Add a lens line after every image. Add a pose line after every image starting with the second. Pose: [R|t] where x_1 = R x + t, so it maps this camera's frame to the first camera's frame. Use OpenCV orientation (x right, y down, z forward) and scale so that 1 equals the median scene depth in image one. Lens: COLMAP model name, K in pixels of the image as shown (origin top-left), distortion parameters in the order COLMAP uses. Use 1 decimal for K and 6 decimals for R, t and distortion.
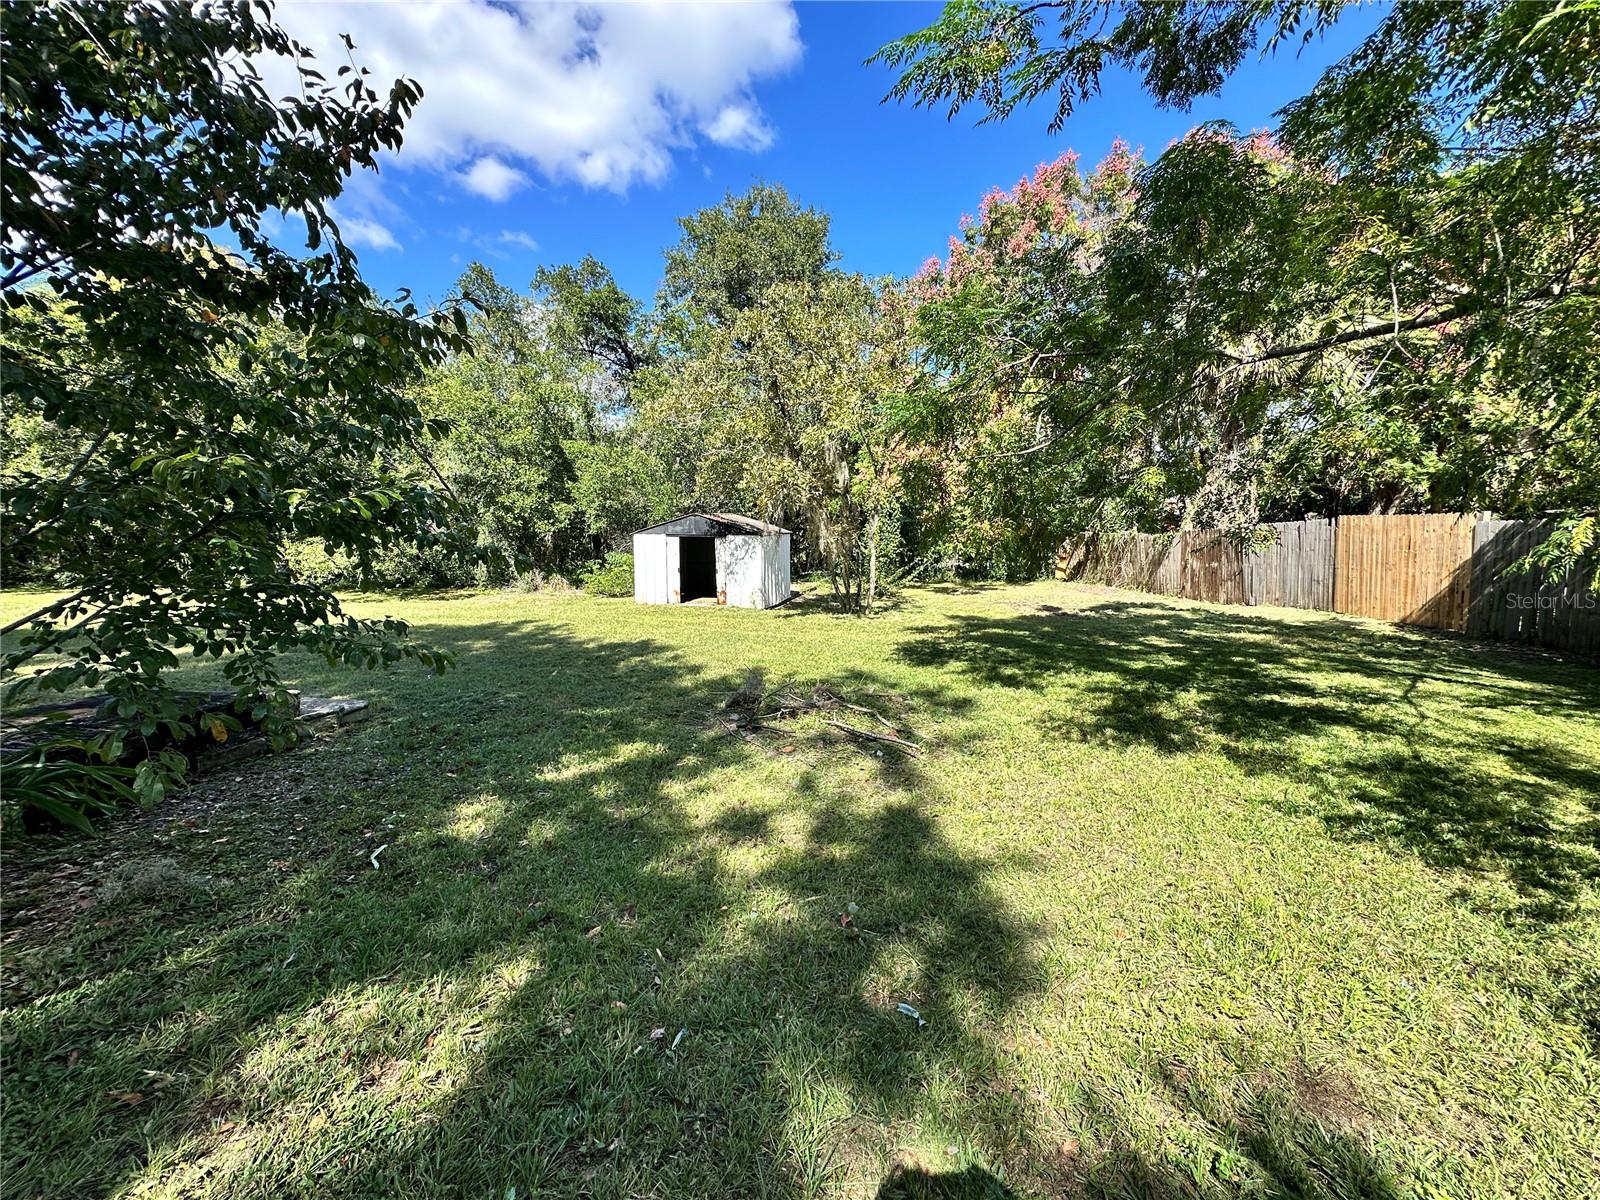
lens RADIAL K [[639.5, 0, 813.2], [0, 639.5, 601.6], [0, 0, 1]] dist [-0.002521, -0.000458]
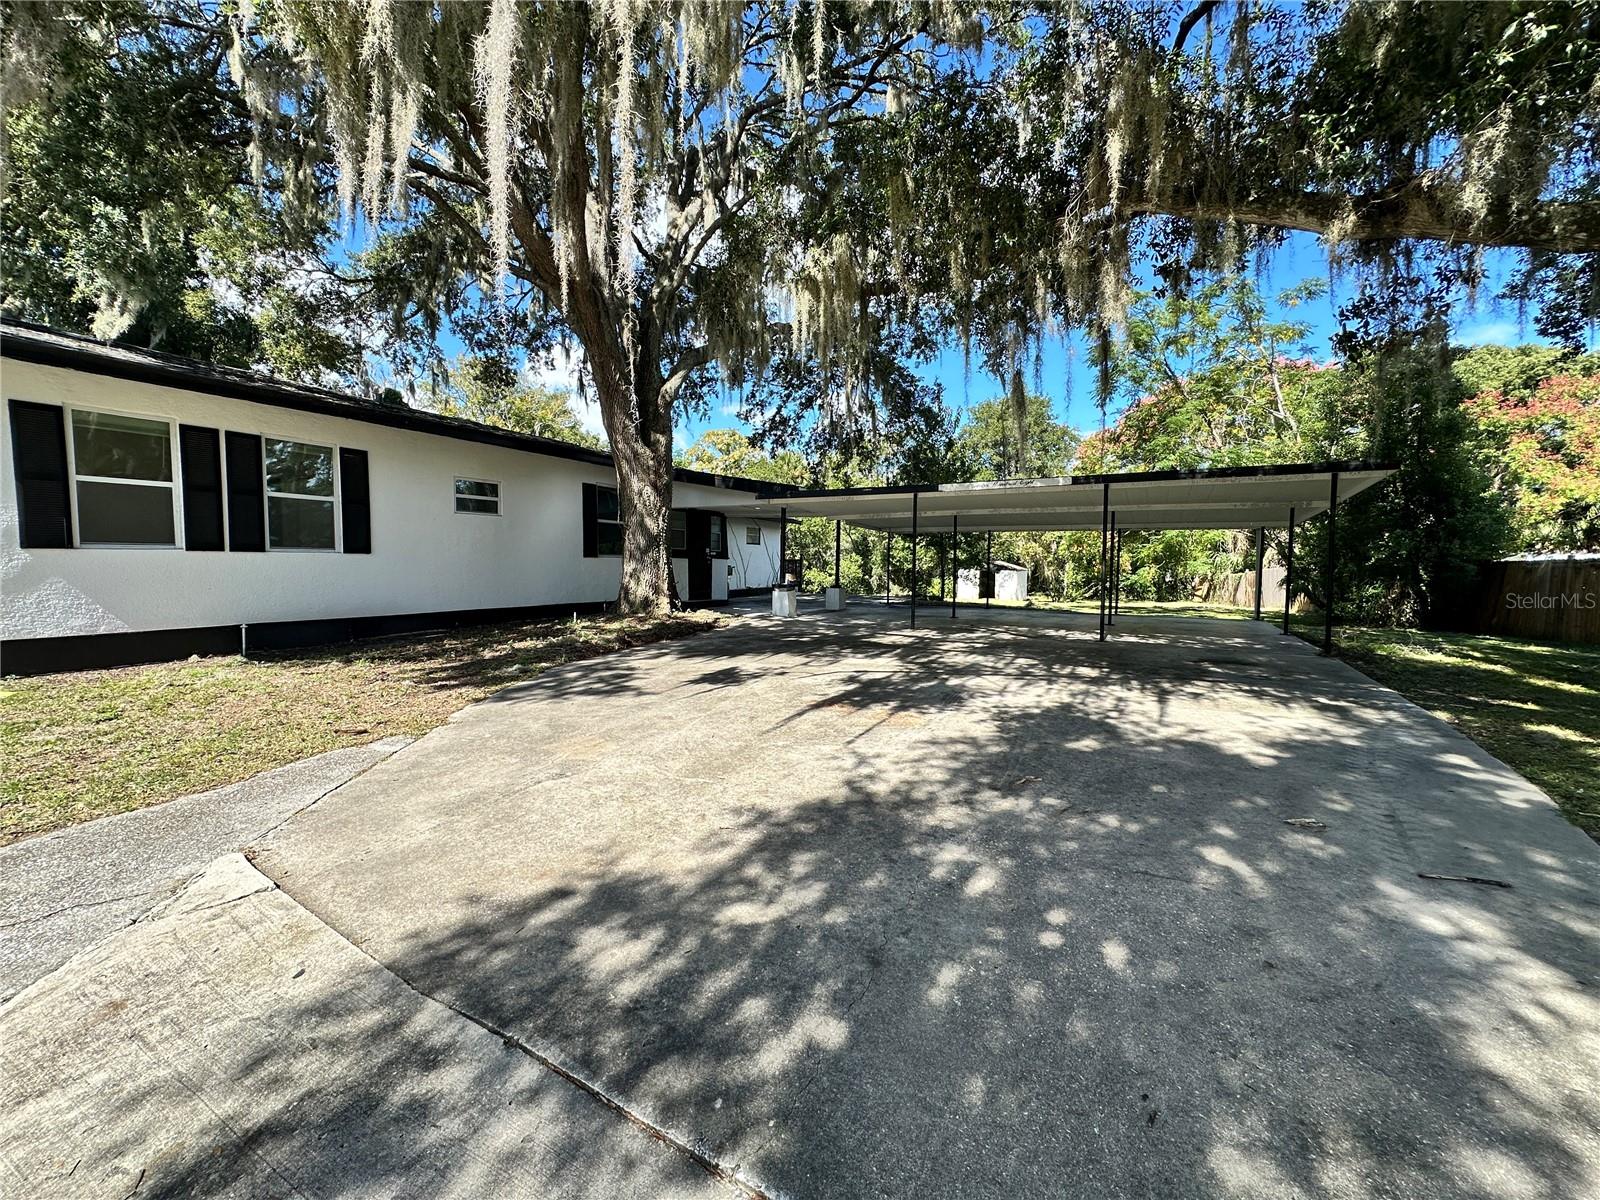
lens RADIAL K [[639.5, 0, 800.2], [0, 639.5, 598.2], [0, 0, 1]] dist [-0.002521, -0.000458]
pose [[0.949276, 0.025345, -0.313421, -0.105413], [-0.048459, 0.996630, -0.066178, 0.201986], [0.310687, 0.078009, 0.947306, -1.558768]]
